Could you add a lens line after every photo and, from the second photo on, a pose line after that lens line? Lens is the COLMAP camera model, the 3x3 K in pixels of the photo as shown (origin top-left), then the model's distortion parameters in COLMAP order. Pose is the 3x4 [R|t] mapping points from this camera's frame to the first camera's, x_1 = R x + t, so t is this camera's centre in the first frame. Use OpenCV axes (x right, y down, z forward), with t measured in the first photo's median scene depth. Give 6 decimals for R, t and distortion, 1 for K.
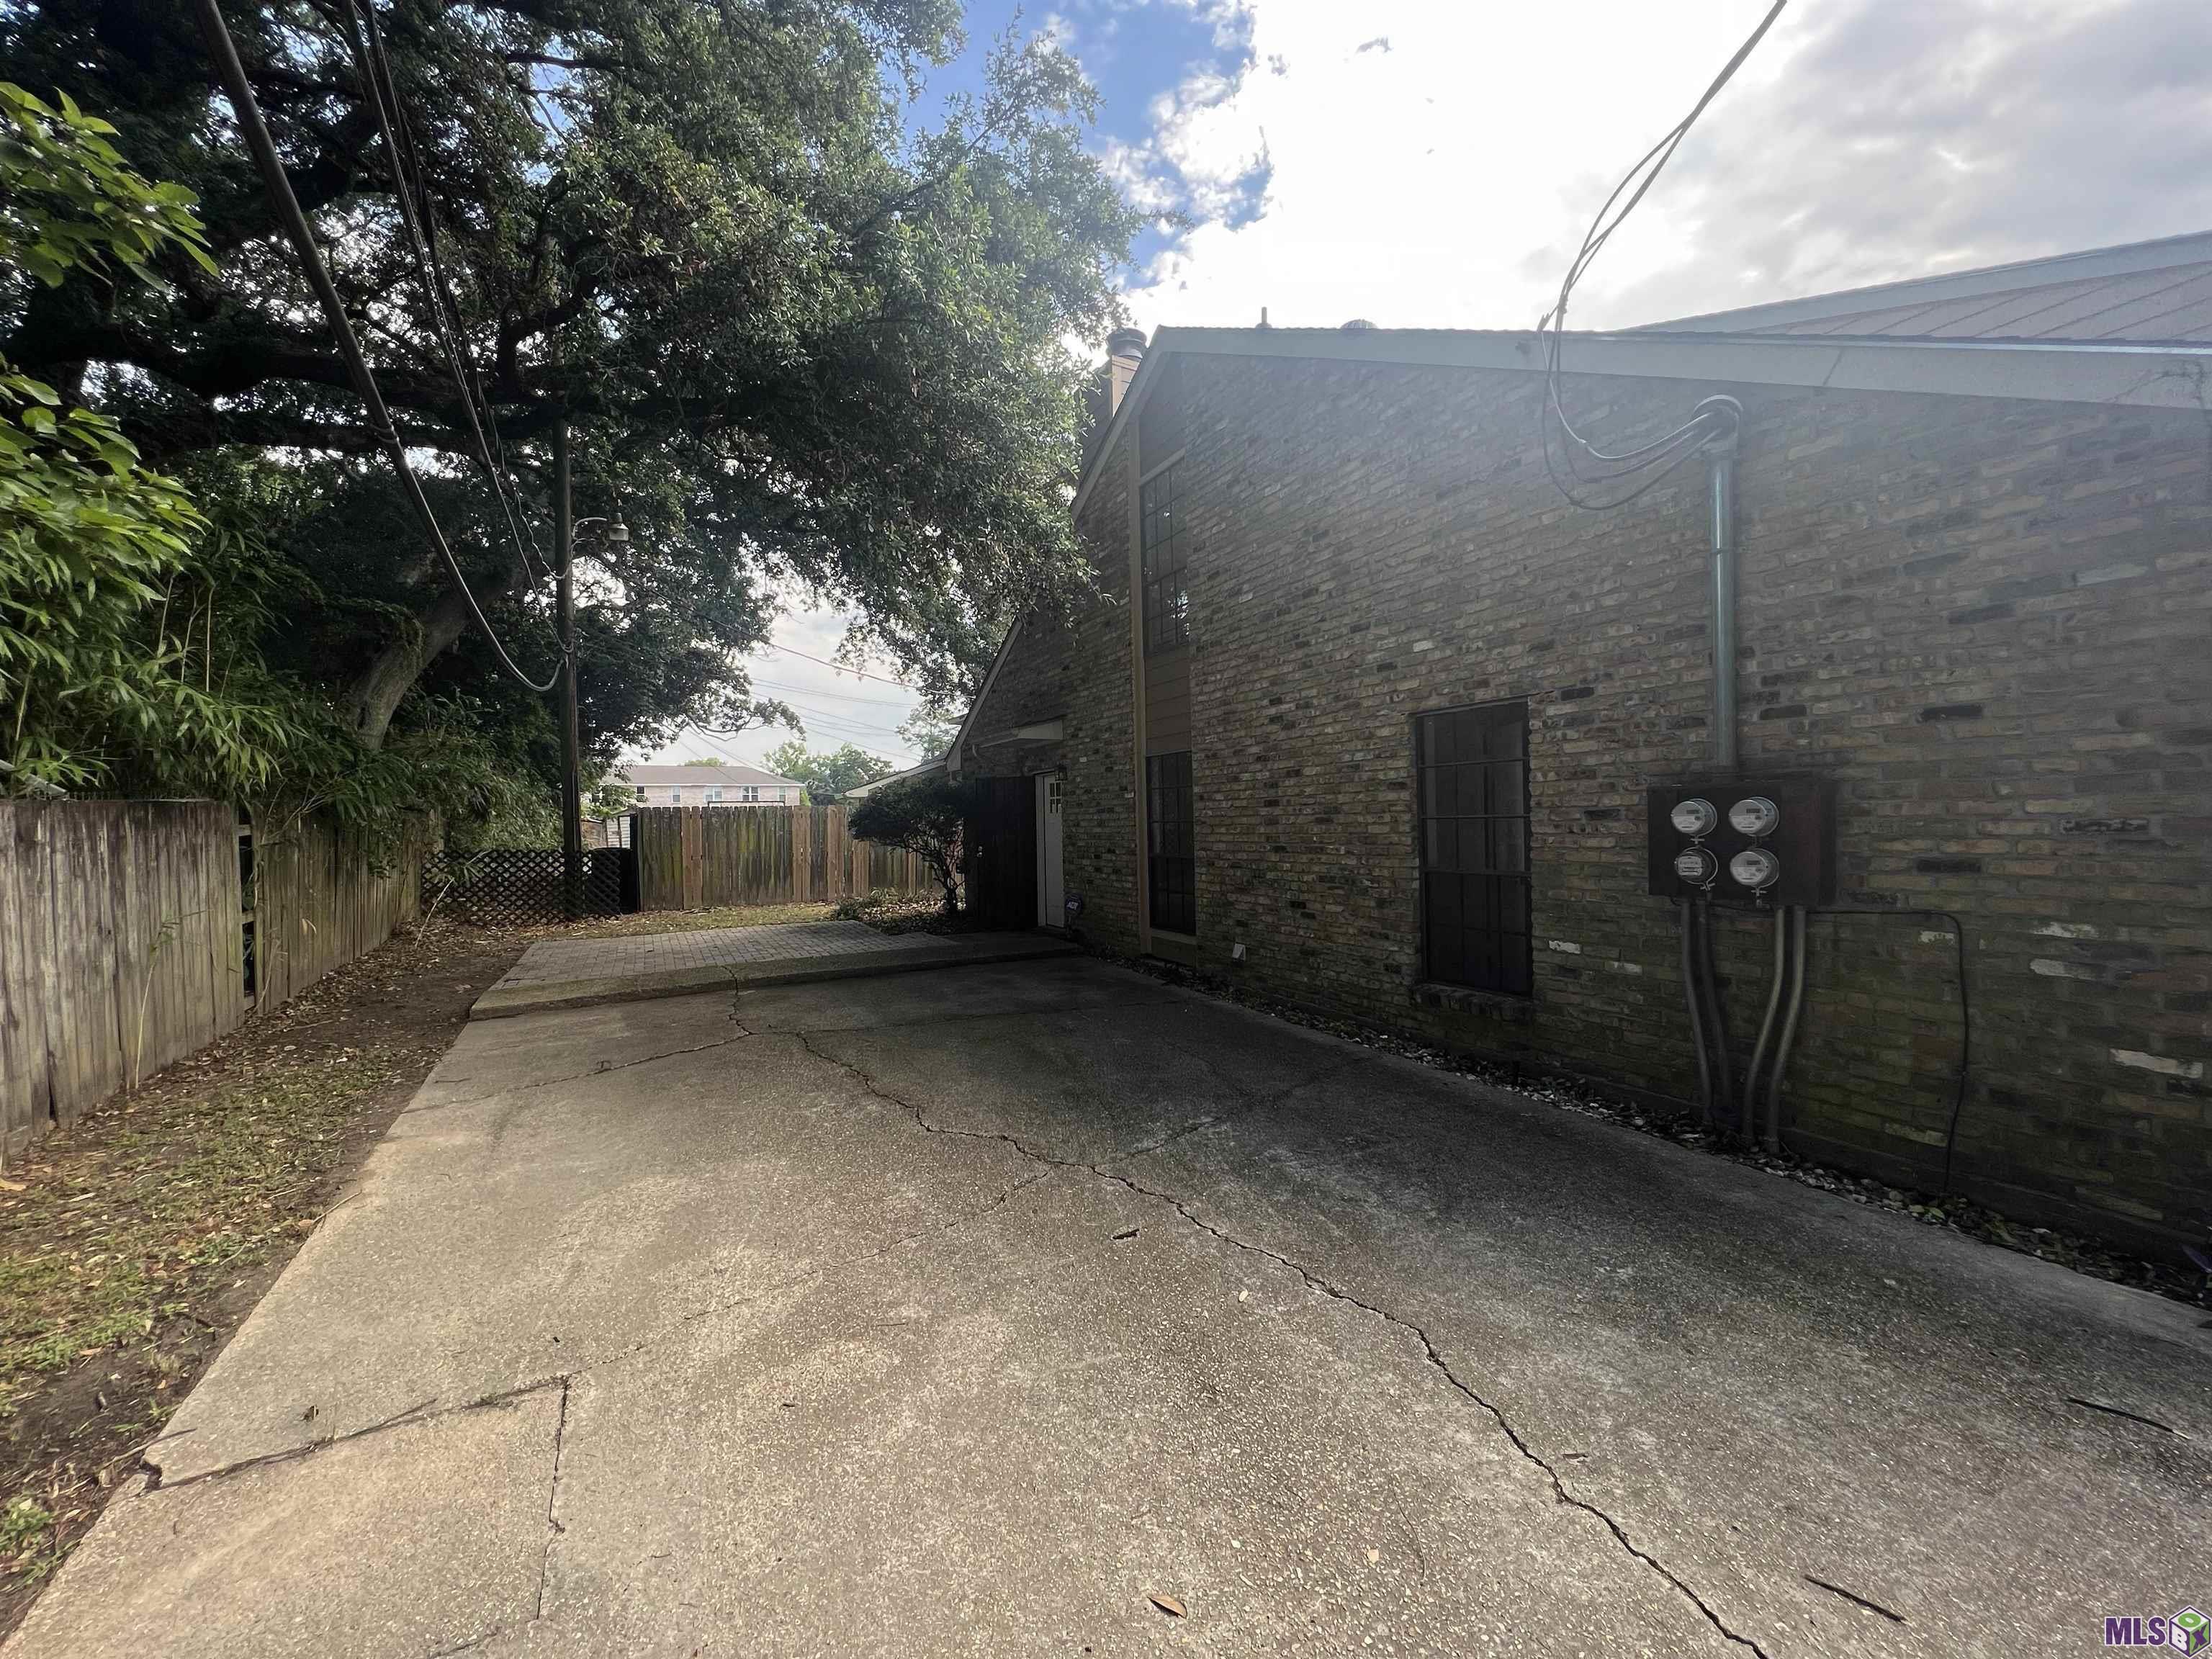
lens RADIAL K [[885.0, 0, 1106.2], [0, 885.0, 825.3], [0, 0, 1]] dist [0.001050, 0.000052]
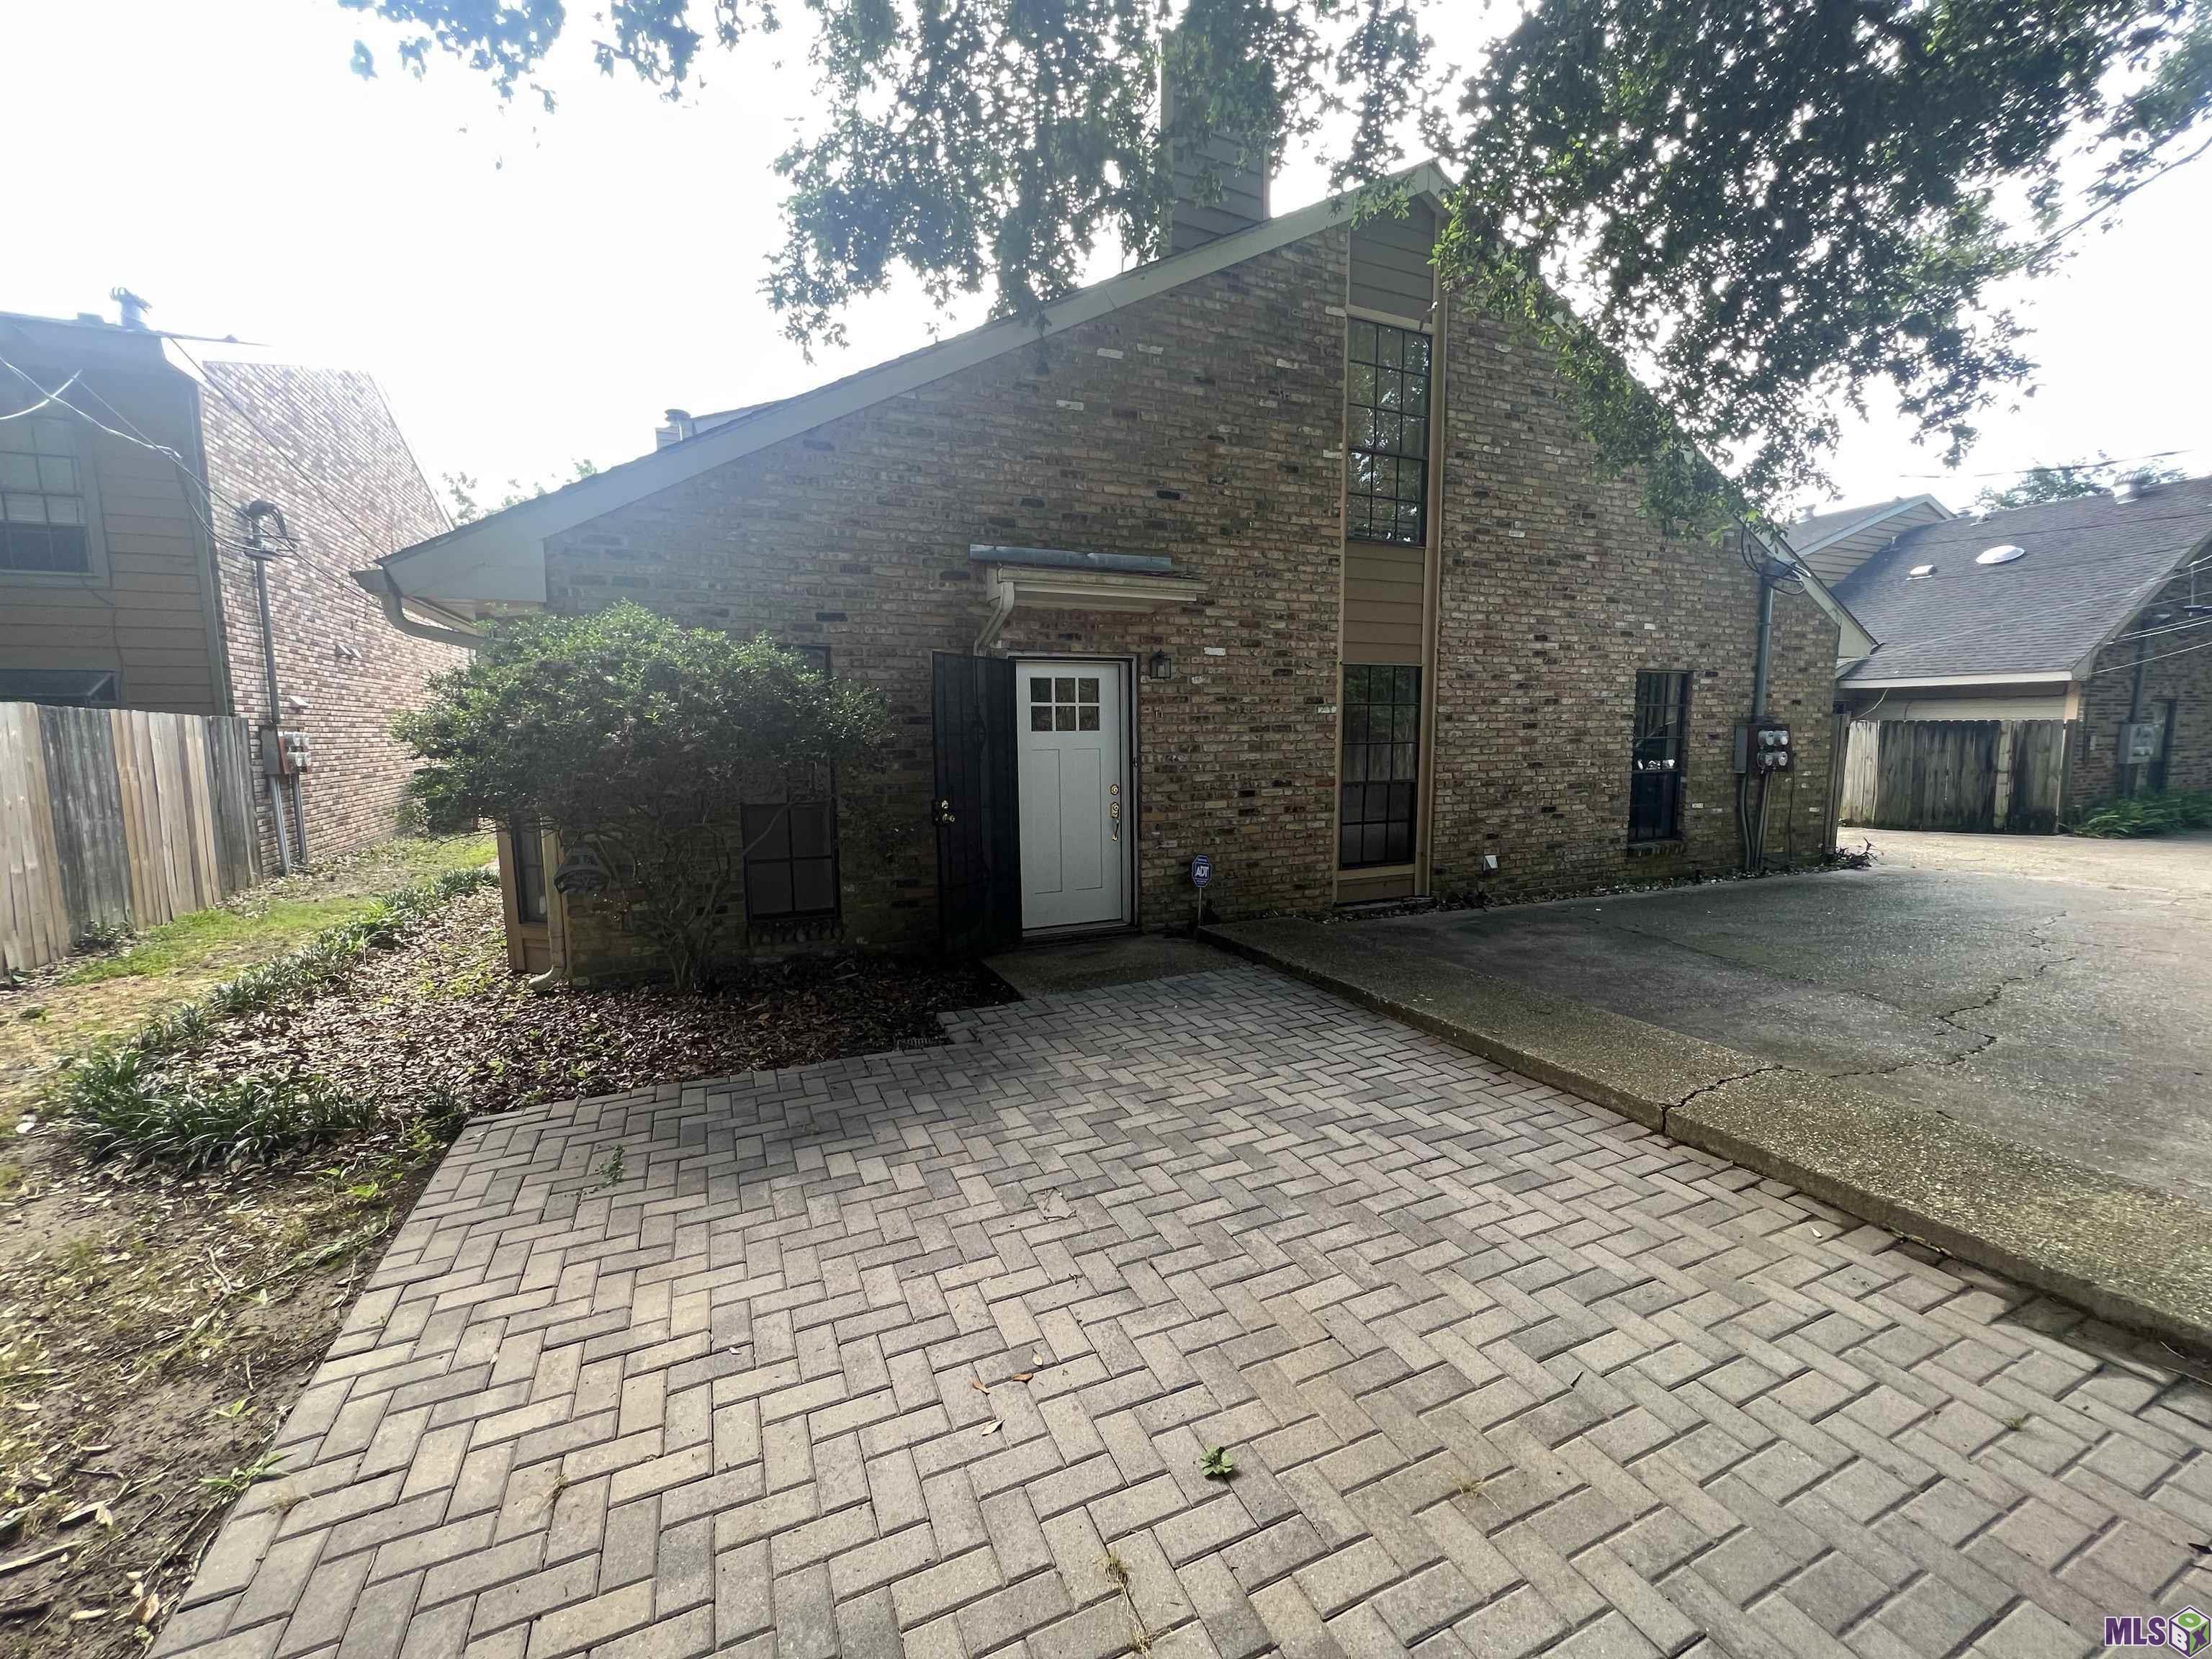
lens RADIAL K [[885.0, 0, 1108.2], [0, 885.0, 837.2], [0, 0, 1]] dist [0.001050, 0.000052]
pose [[0.051041, -0.088421, 0.994775, -1.025807], [0.019518, 0.995971, 0.087526, 0.008098], [-0.998506, 0.014949, 0.052562, 1.519180]]
